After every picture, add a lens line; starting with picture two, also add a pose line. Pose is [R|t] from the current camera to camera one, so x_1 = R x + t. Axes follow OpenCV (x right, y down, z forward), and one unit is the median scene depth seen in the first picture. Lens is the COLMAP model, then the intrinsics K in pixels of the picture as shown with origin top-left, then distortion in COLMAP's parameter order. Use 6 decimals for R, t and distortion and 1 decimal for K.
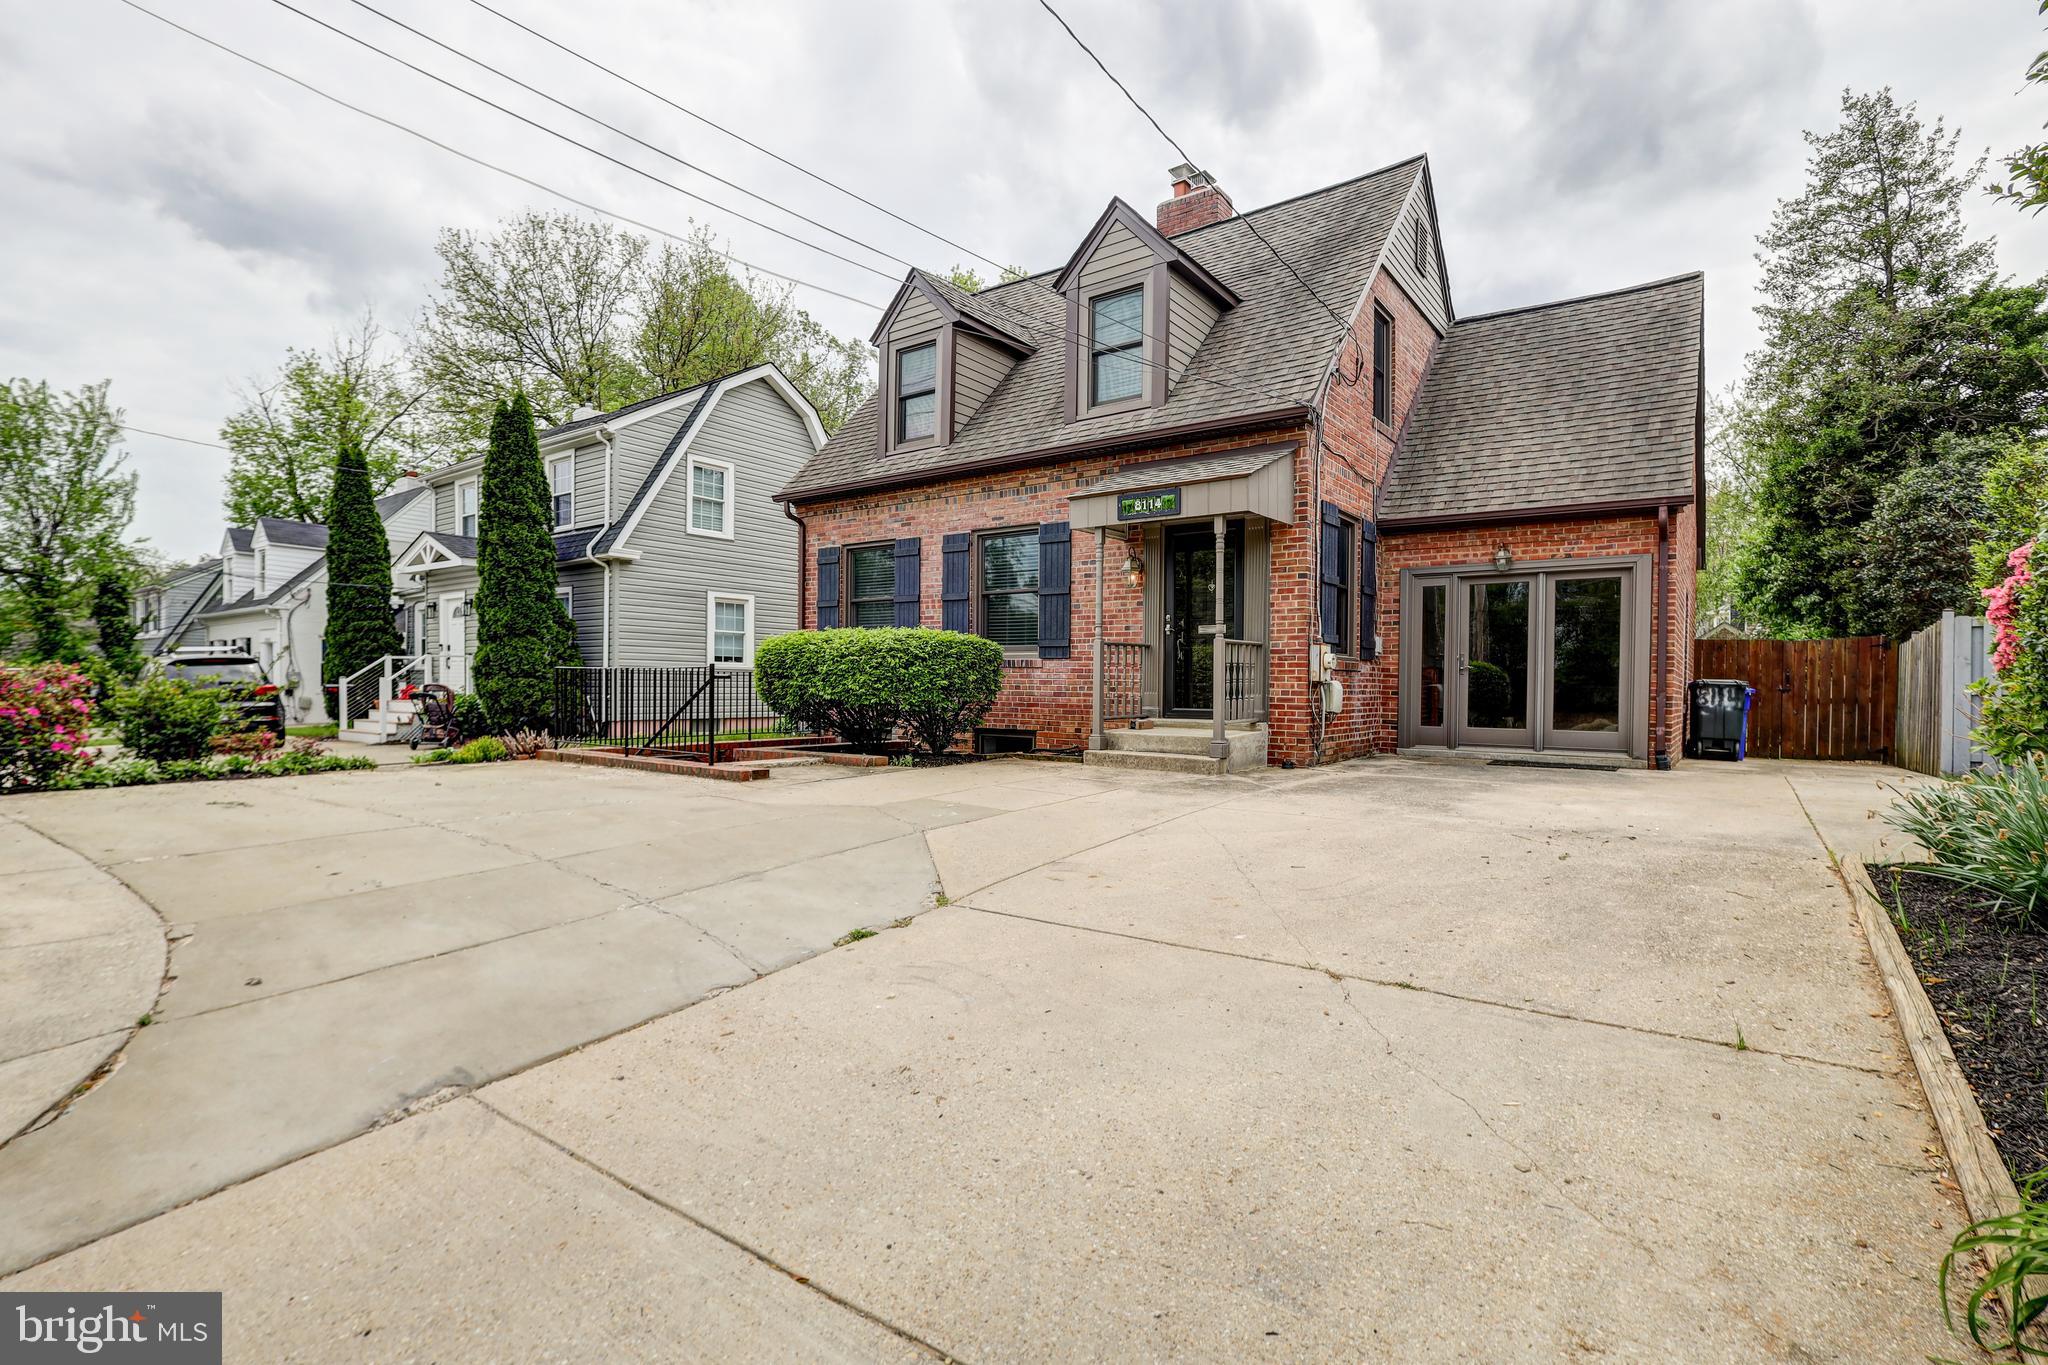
lens RADIAL K [[958.2, 0, 1020.1], [0, 958.2, 689.7], [0, 0, 1]] dist [-0.001581, -0.000185]
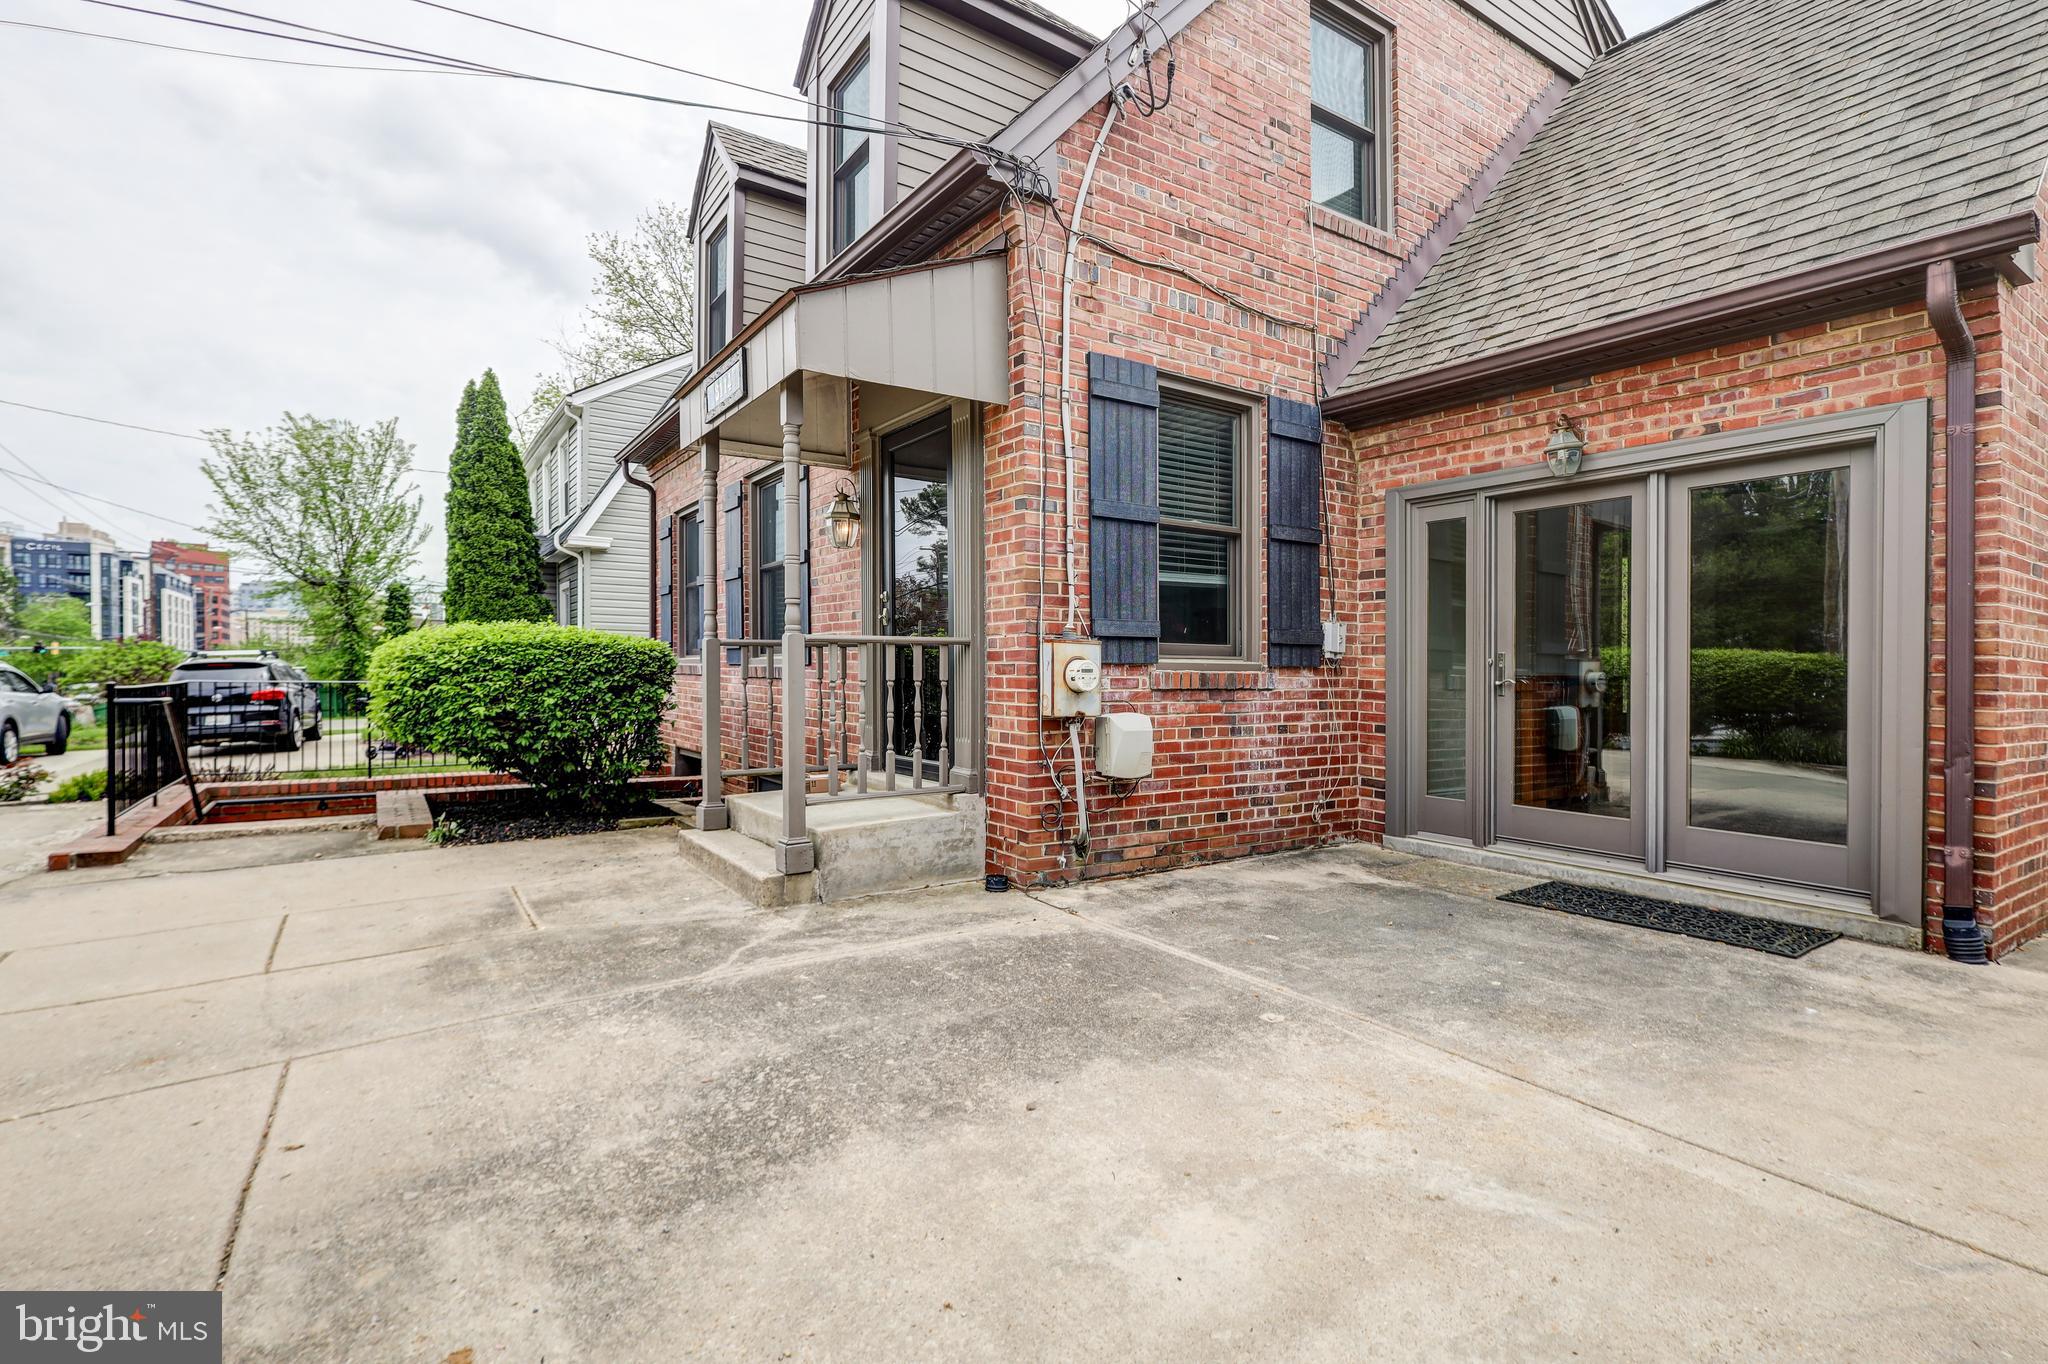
lens RADIAL K [[962.9, 0, 1015.1], [0, 962.9, 668.0], [0, 0, 1]] dist [0.000348, -0.000017]
pose [[0.943785, -0.002179, -0.330554, 0.373735], [-0.001815, 0.999929, -0.011772, -0.022913], [0.330556, 0.011710, 0.943714, 0.432977]]
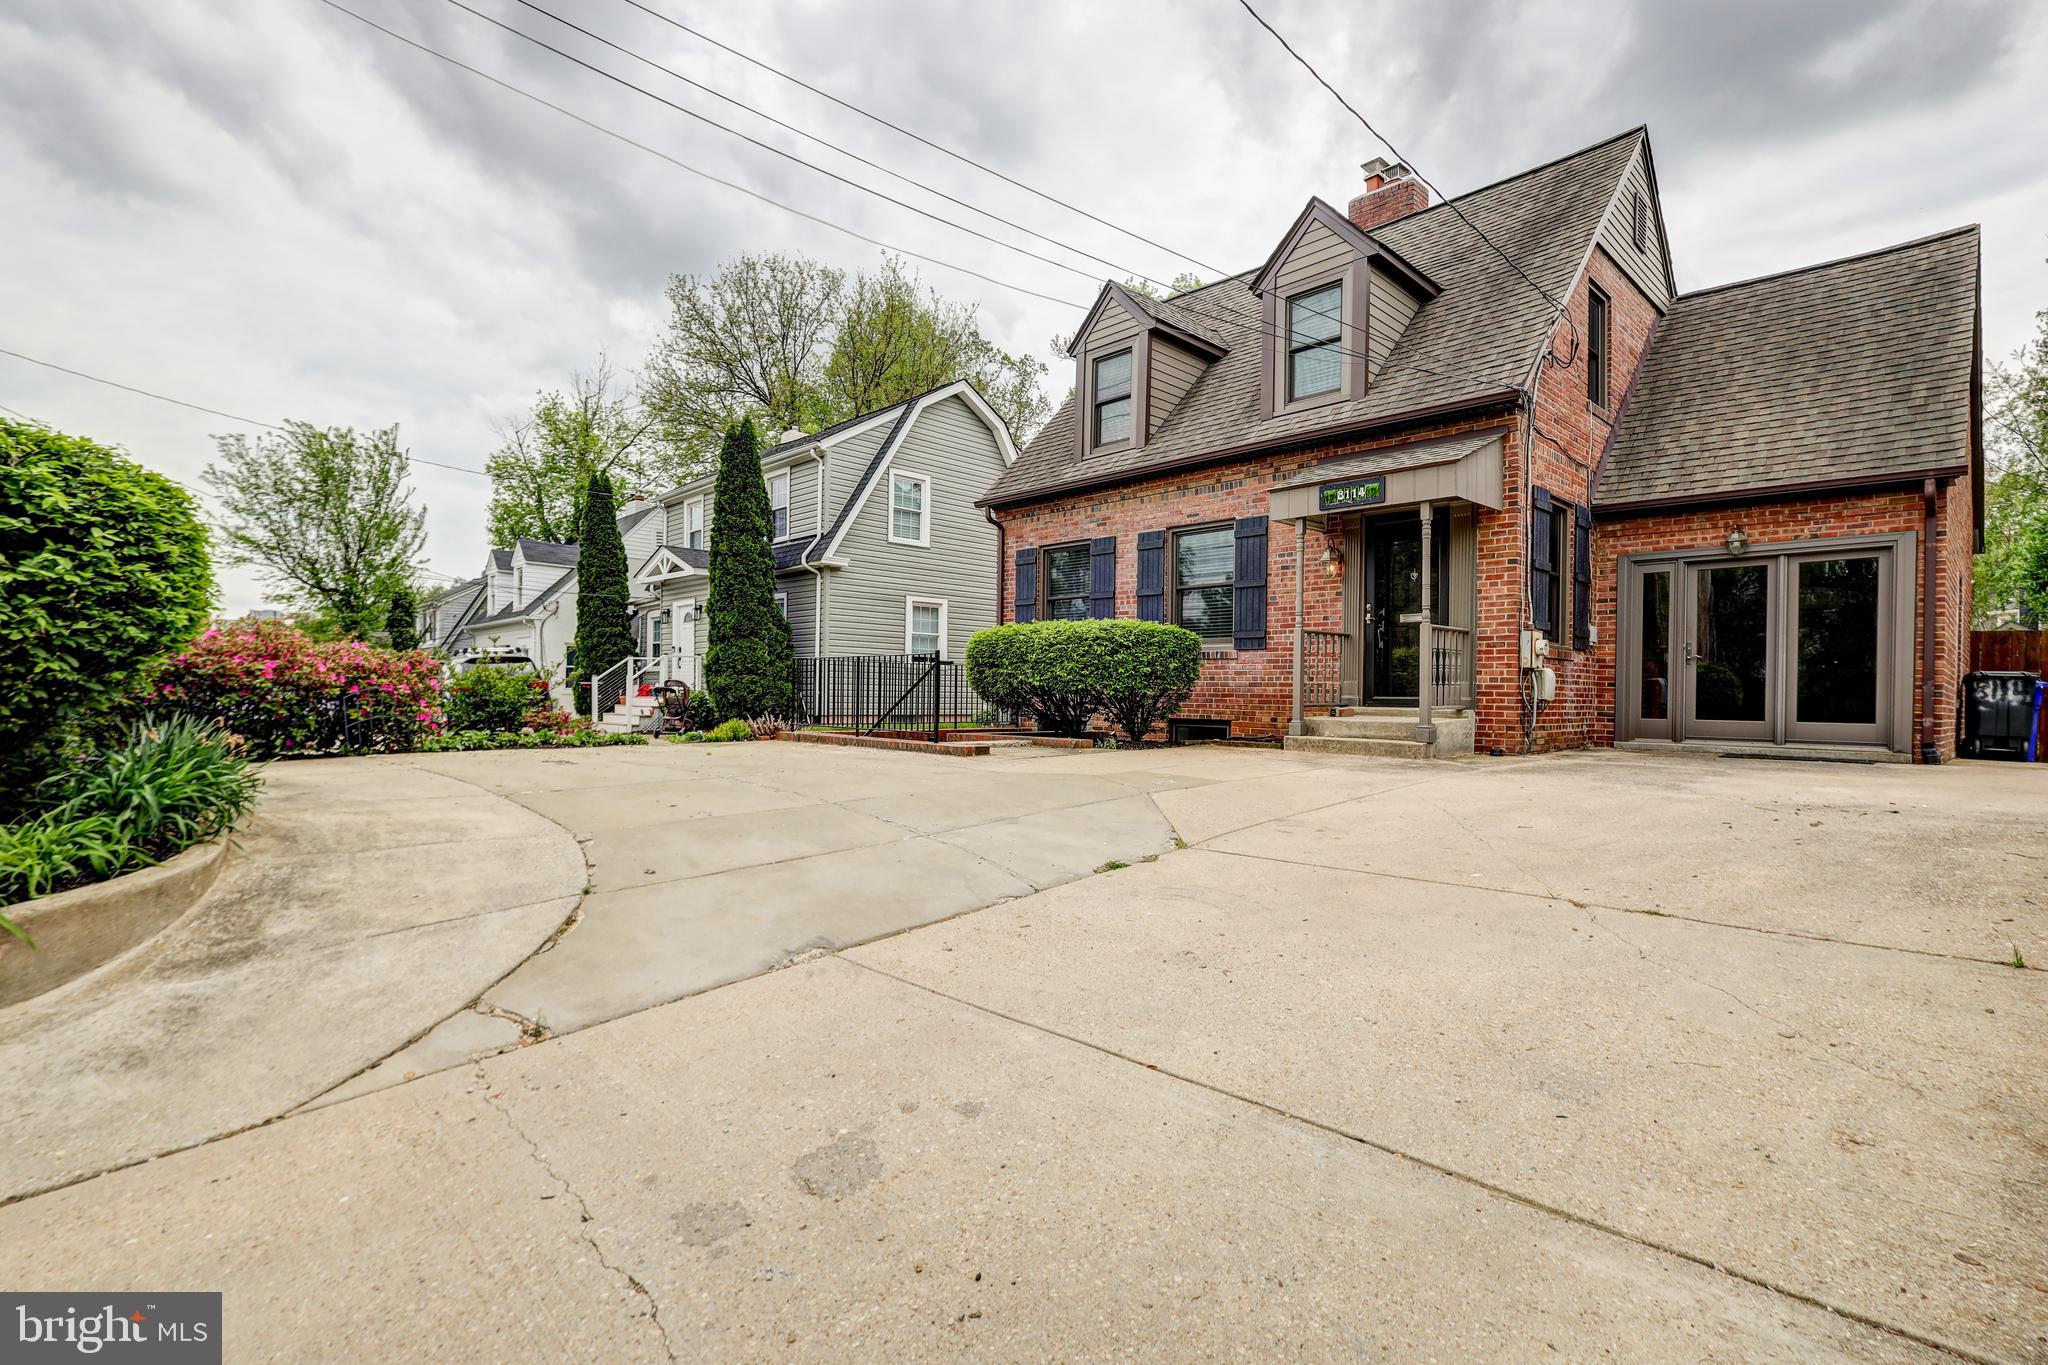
lens RADIAL K [[957.5, 0, 1021.2], [0, 957.5, 691.2], [0, 0, 1]] dist [-0.000980, 0.000641]
pose [[0.985771, 0.003487, -0.168056, -0.032292], [-0.005331, 0.999930, -0.010523, 0.023386], [0.168008, 0.011270, 0.985721, -0.048490]]
